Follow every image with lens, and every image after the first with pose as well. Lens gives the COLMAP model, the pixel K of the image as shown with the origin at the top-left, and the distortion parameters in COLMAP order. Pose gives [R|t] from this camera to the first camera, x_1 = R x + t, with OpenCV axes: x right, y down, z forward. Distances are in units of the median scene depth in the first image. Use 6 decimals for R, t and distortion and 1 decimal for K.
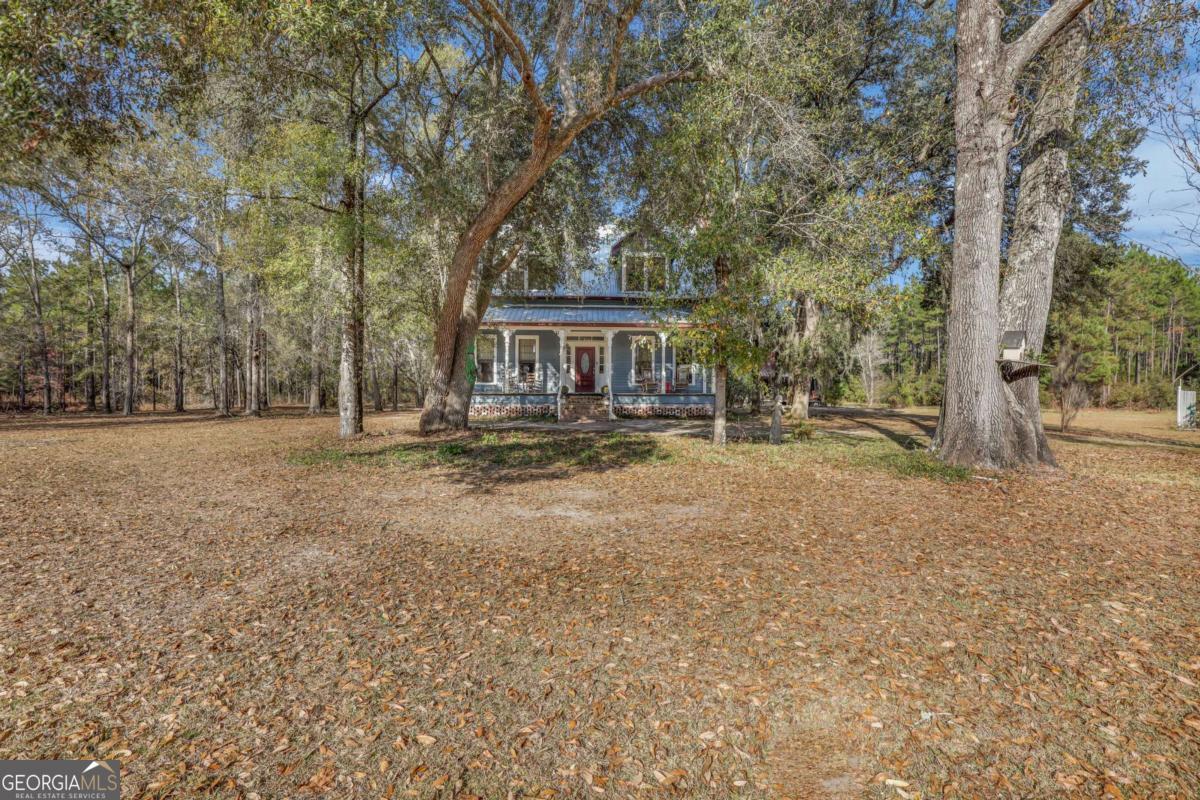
lens RADIAL K [[539.8, 0, 607.1], [0, 539.8, 393.6], [0, 0, 1]] dist [-0.003018, 0.000054]
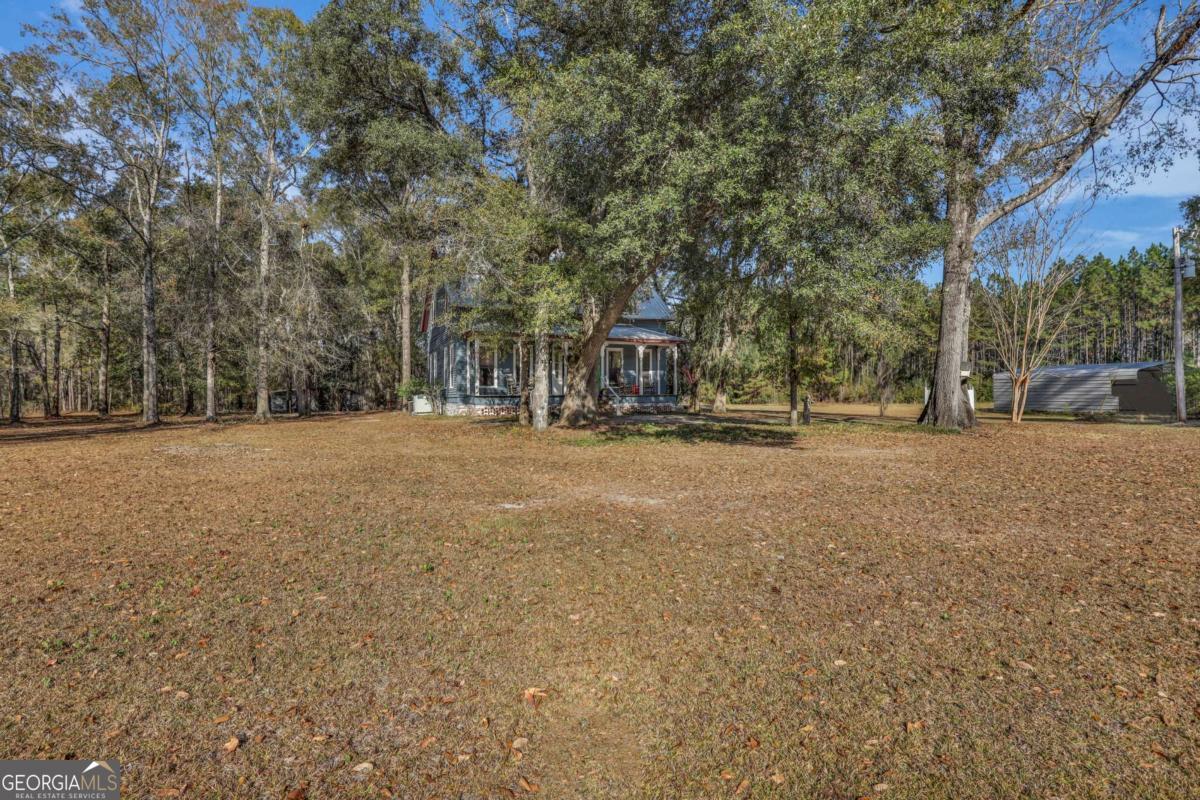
lens RADIAL K [[539.8, 0, 596.7], [0, 539.8, 397.5], [0, 0, 1]] dist [-0.003018, 0.000054]
pose [[0.932094, -0.010366, 0.362067, -0.418961], [0.009028, 0.999945, 0.005387, -0.001598], [-0.362103, -0.001753, 0.932137, -0.129017]]
